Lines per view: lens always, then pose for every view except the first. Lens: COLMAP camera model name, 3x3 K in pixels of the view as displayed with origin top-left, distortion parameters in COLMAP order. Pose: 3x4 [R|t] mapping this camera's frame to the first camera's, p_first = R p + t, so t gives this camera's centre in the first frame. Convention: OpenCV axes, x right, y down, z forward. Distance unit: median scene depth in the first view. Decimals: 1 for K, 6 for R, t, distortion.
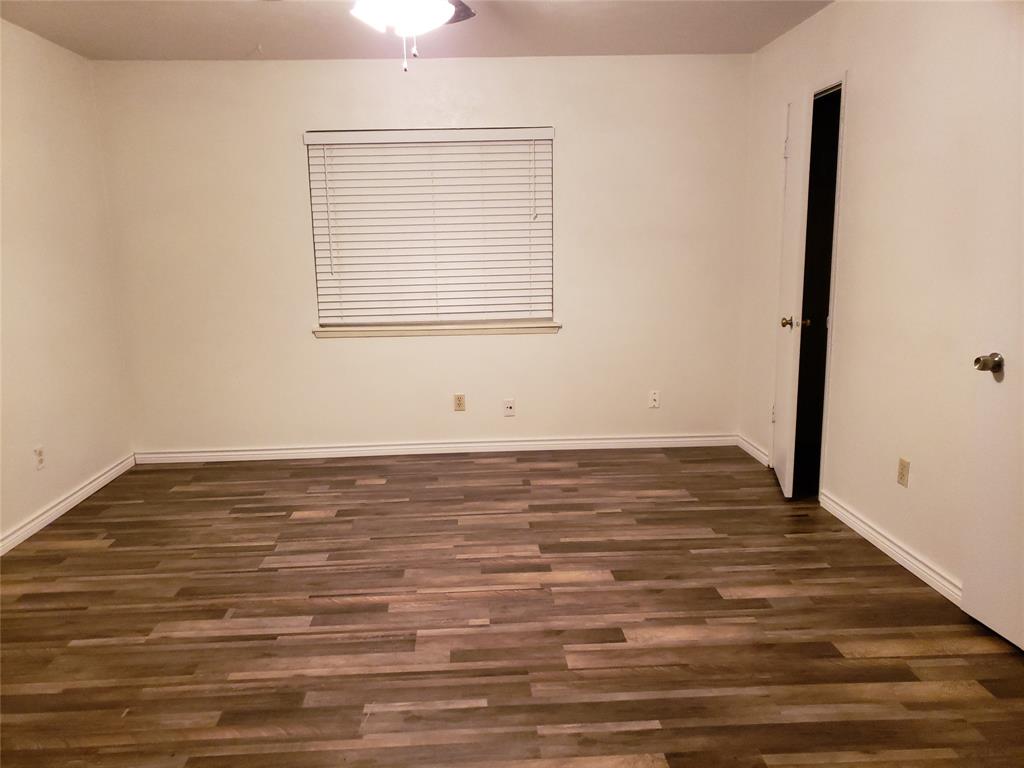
lens RADIAL K [[797.9, 0, 503.2], [0, 797.9, 381.2], [0, 0, 1]] dist [0.095741, 0.009121]
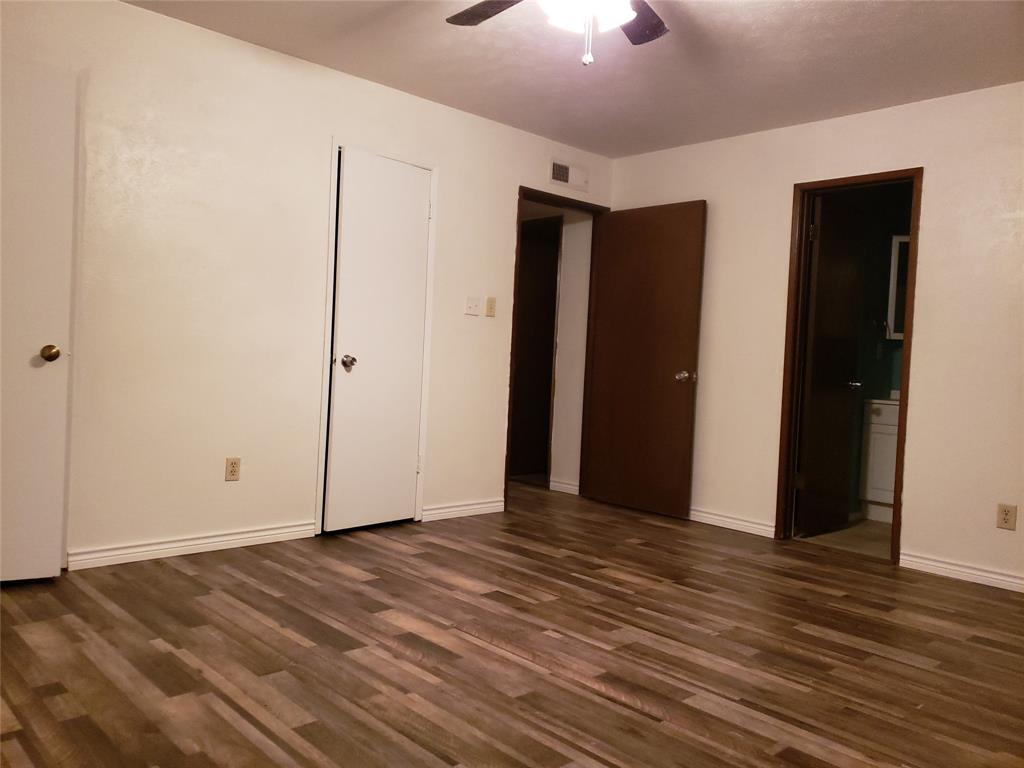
lens RADIAL K [[797.9, 0, 504.7], [0, 797.9, 389.4], [0, 0, 1]] dist [0.095741, 0.009121]
pose [[-0.646513, -0.039208, 0.761894, -0.714727], [0.101046, 0.985479, 0.136458, -0.134245], [-0.756181, 0.165208, -0.633164, 1.581829]]
